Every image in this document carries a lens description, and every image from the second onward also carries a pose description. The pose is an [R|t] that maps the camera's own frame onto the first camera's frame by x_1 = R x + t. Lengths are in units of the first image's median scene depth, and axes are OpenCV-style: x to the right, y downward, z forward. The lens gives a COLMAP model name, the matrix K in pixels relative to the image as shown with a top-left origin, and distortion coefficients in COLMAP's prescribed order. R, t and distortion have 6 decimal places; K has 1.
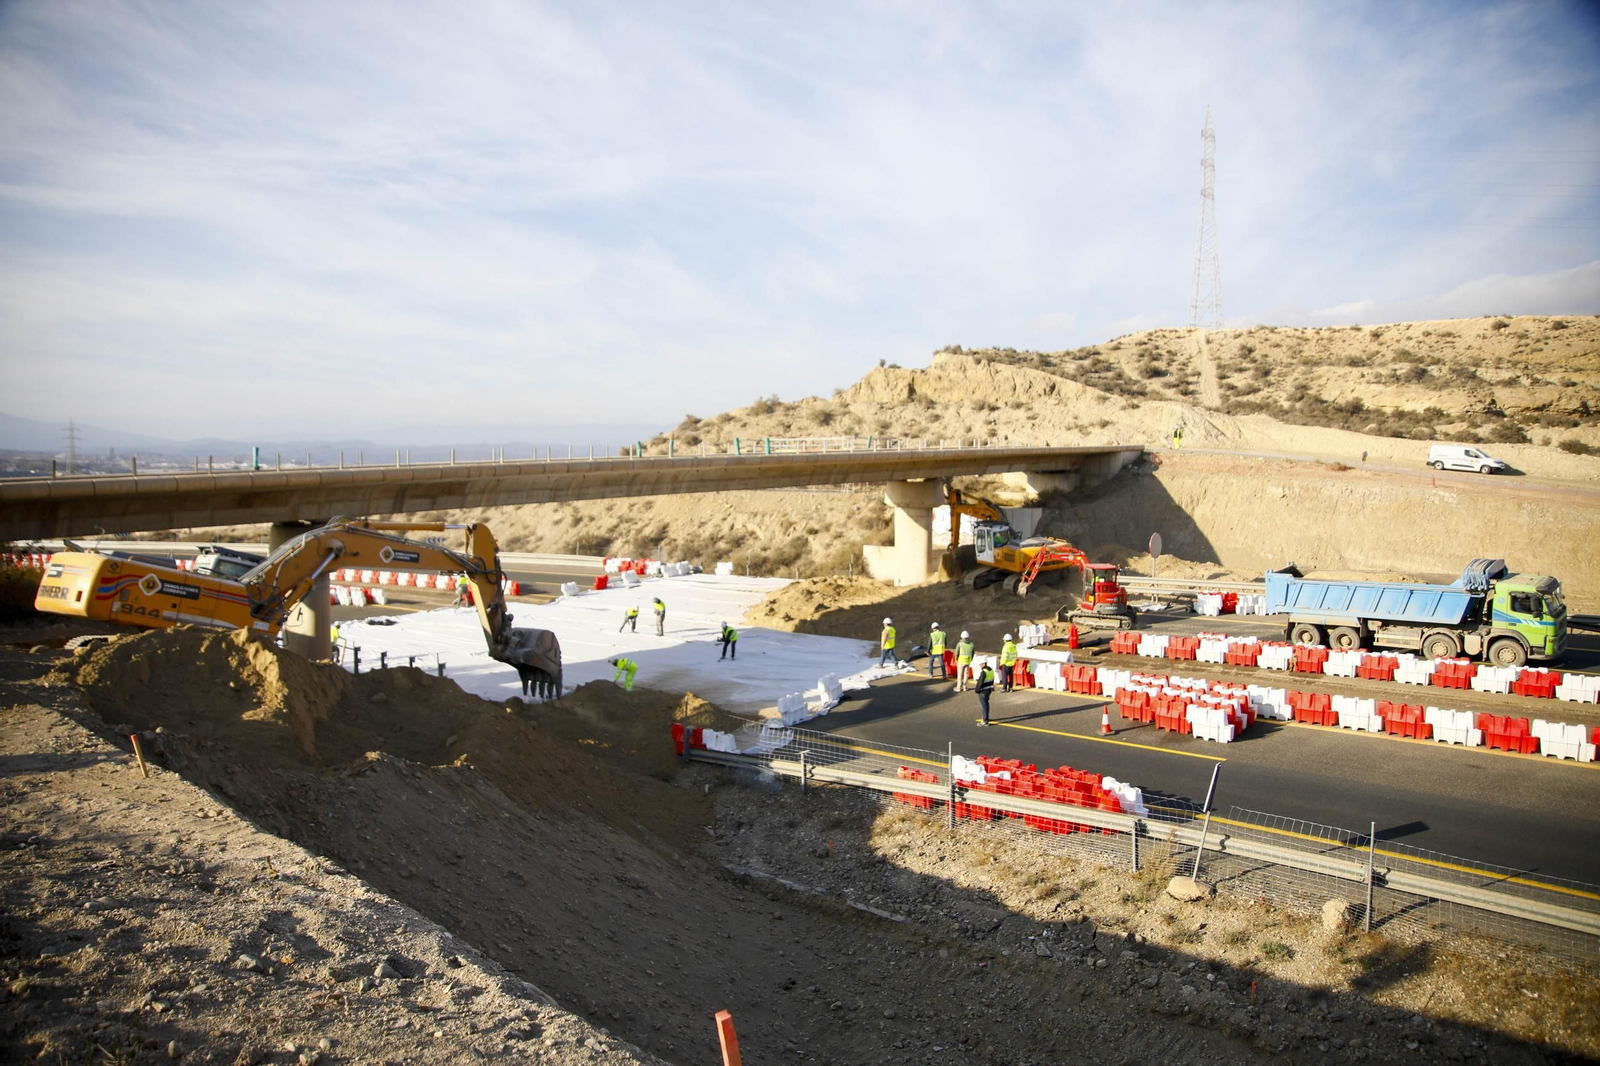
lens RADIAL K [[1104.9, 0, 793.9], [0, 1104.9, 542.8], [0, 0, 1]] dist [-0.123821, 0.092586]
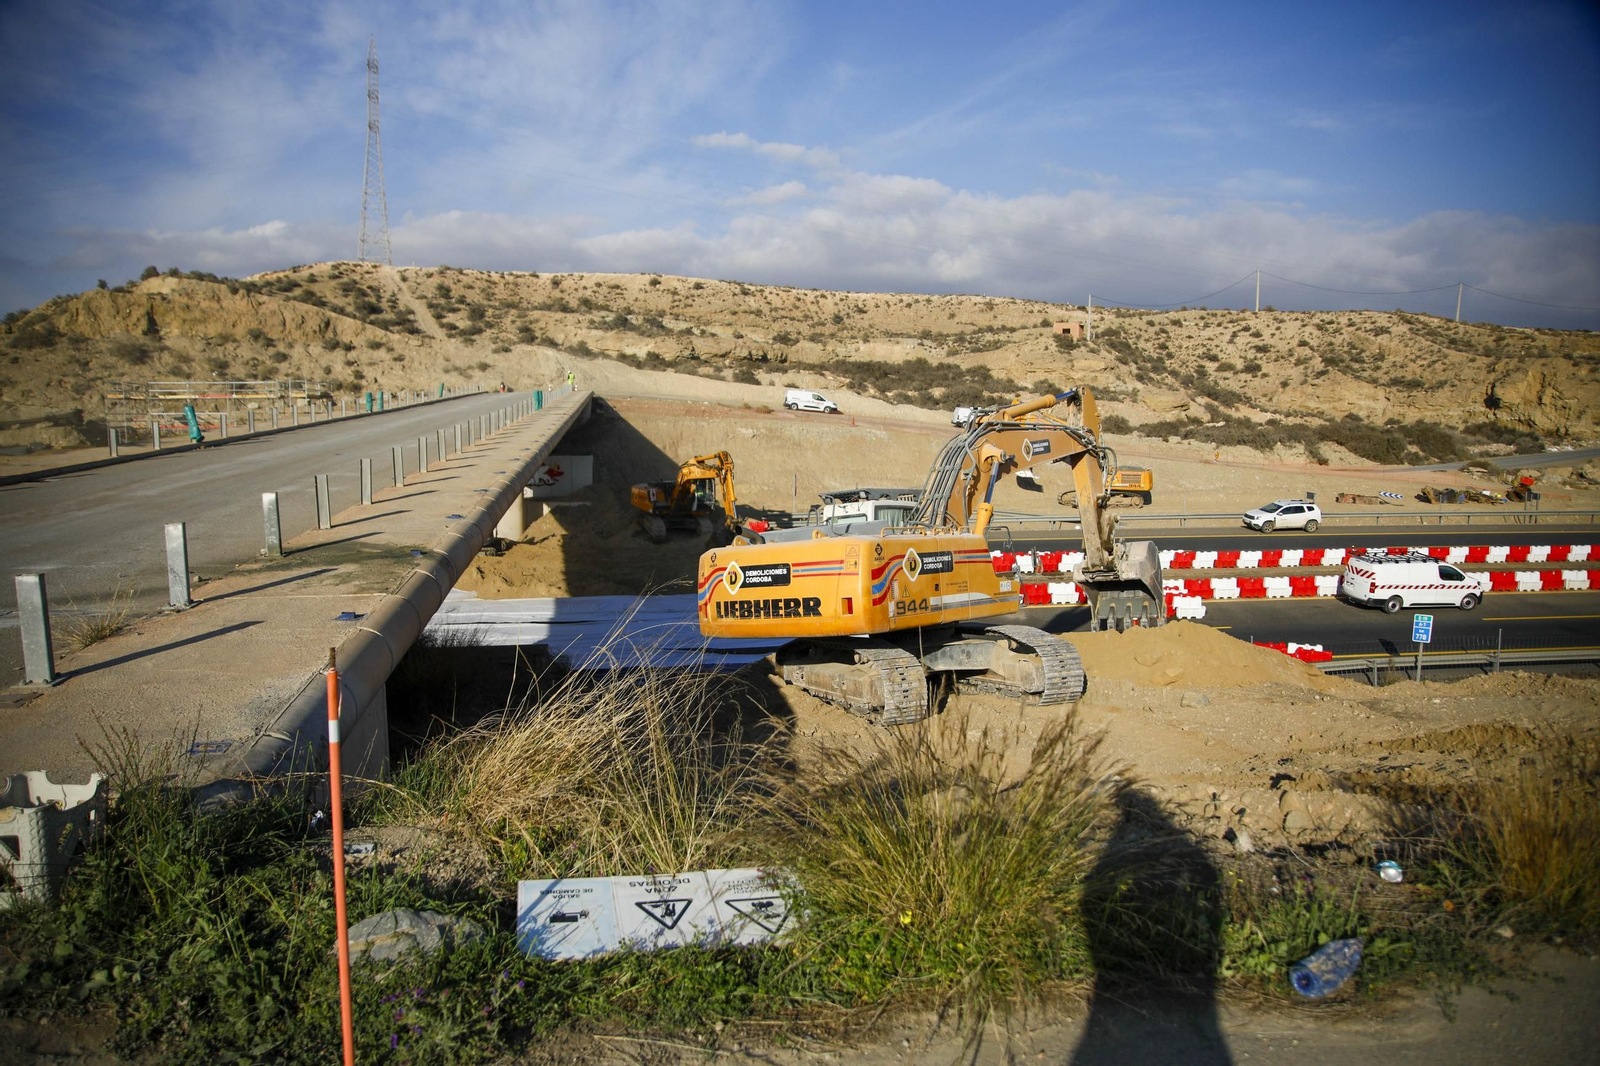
lens RADIAL K [[1104.9, 0, 793.9], [0, 1104.9, 542.8], [0, 0, 1]] dist [-0.123821, 0.092586]
pose [[0.663881, -0.094966, 0.741784, -0.307123], [0.048935, 0.995295, 0.083626, -0.019289], [-0.746235, -0.019218, 0.665405, 0.126905]]
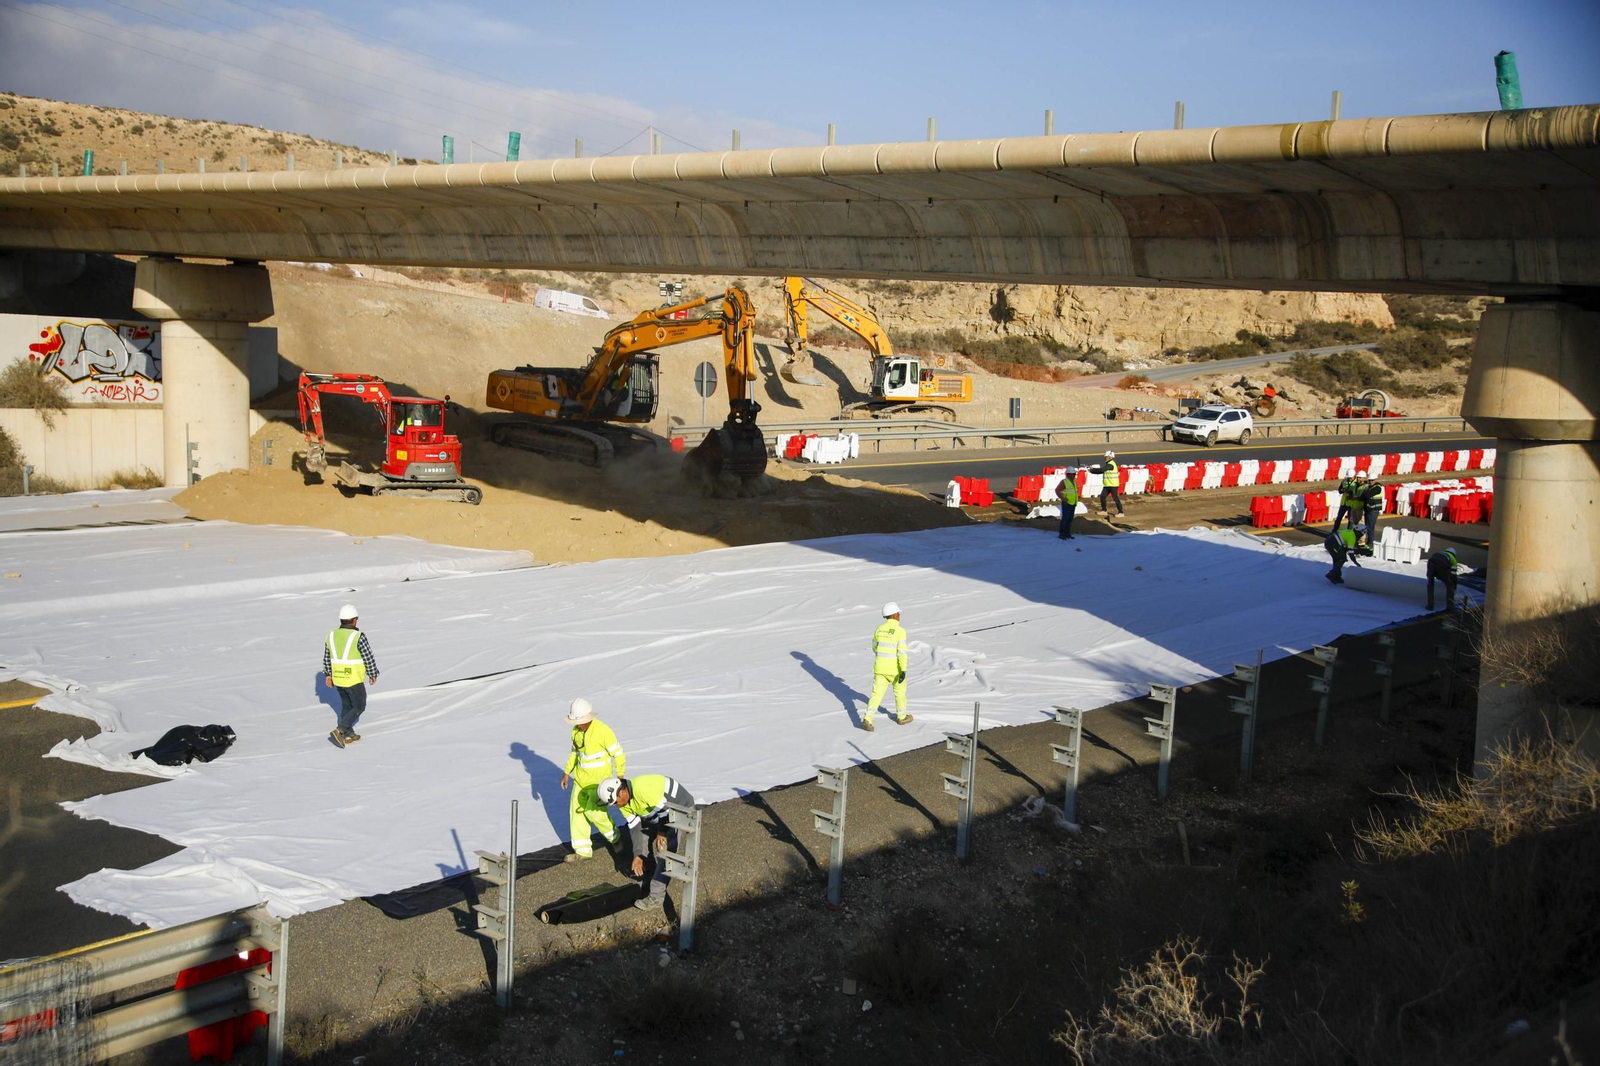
lens RADIAL K [[1643.0, 0, 780.4], [0, 1643.0, 543.9], [0, 0, 1]] dist [0.023837, 0.231662]
pose [[0.112504, -0.119273, 0.986467, -0.423394], [0.038181, 0.992555, 0.115654, -0.007931], [-0.992917, 0.024653, 0.116221, 0.468610]]
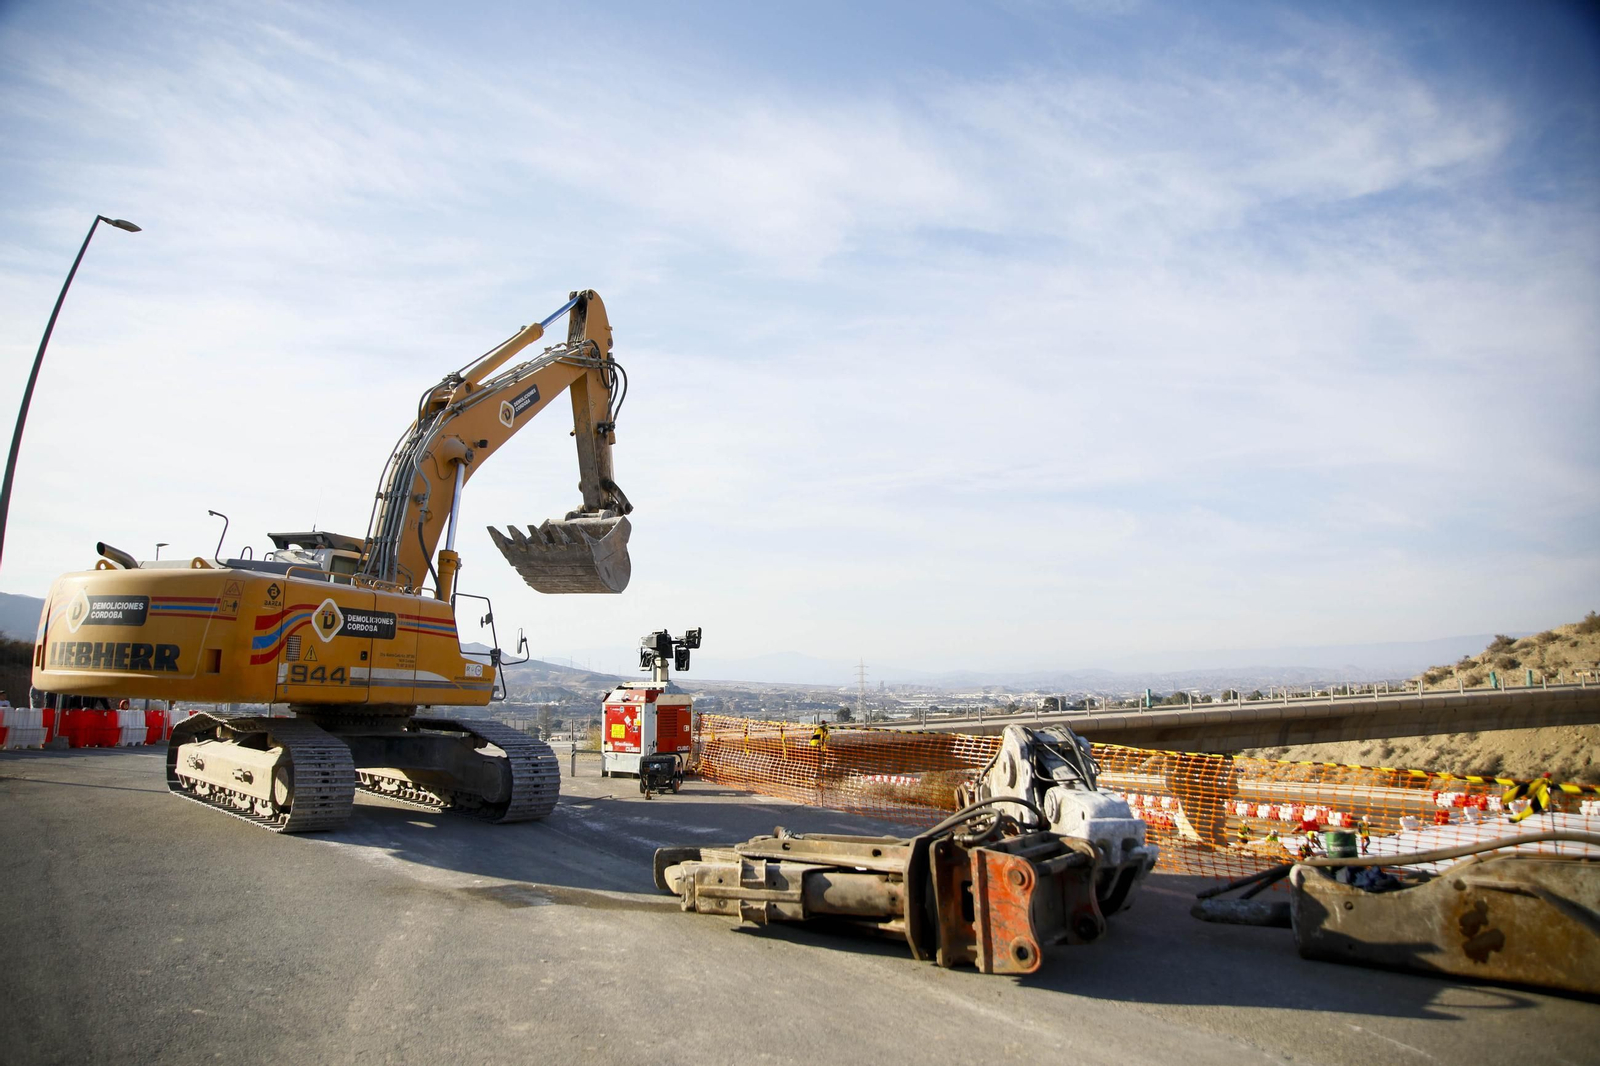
lens RADIAL K [[1104.9, 0, 793.9], [0, 1104.9, 542.8], [0, 0, 1]] dist [-0.123821, 0.092586]
pose [[0.795295, -0.096120, -0.598553, -0.032571], [-0.029329, 0.980093, -0.196359, -0.000028], [0.605512, 0.173718, 0.776645, -0.081516]]
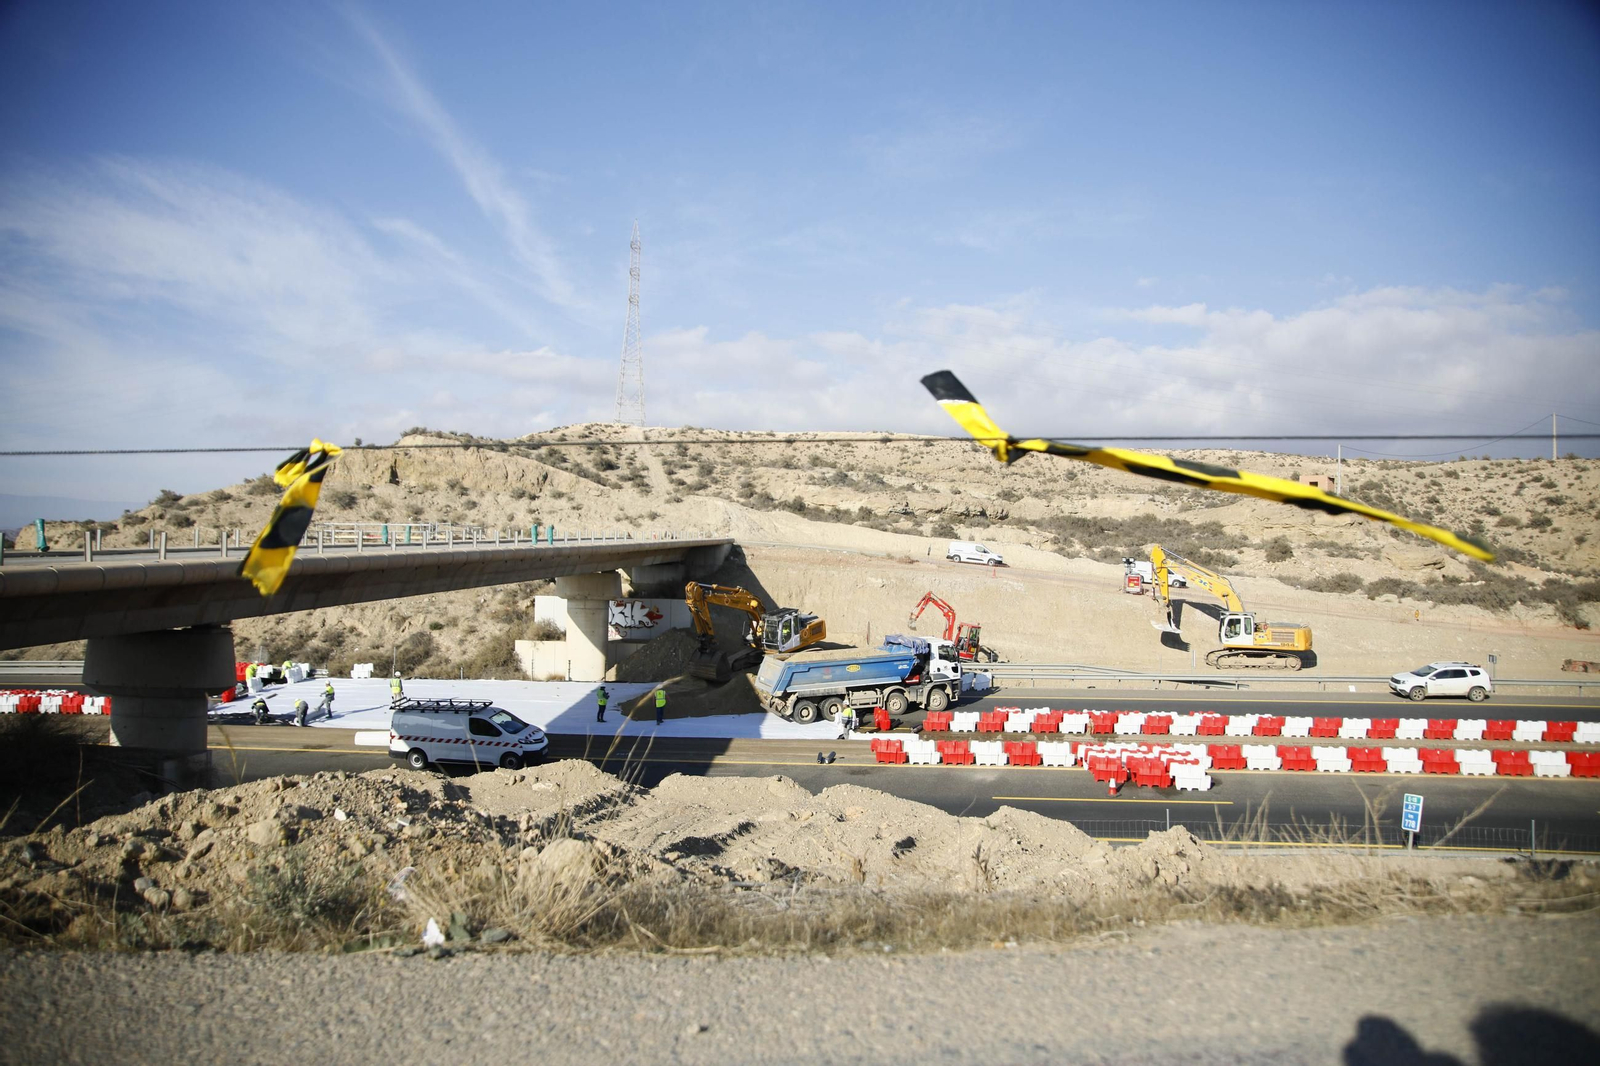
lens RADIAL K [[1107.9, 0, 794.7], [0, 1107.9, 540.8], [0, 0, 1]] dist [-0.125653, 0.097568]
pose [[0.832958, 0.019509, 0.552993, -0.197213], [0.025465, 0.996968, -0.073528, -0.005454], [-0.552751, 0.075327, 0.829935, 0.063164]]
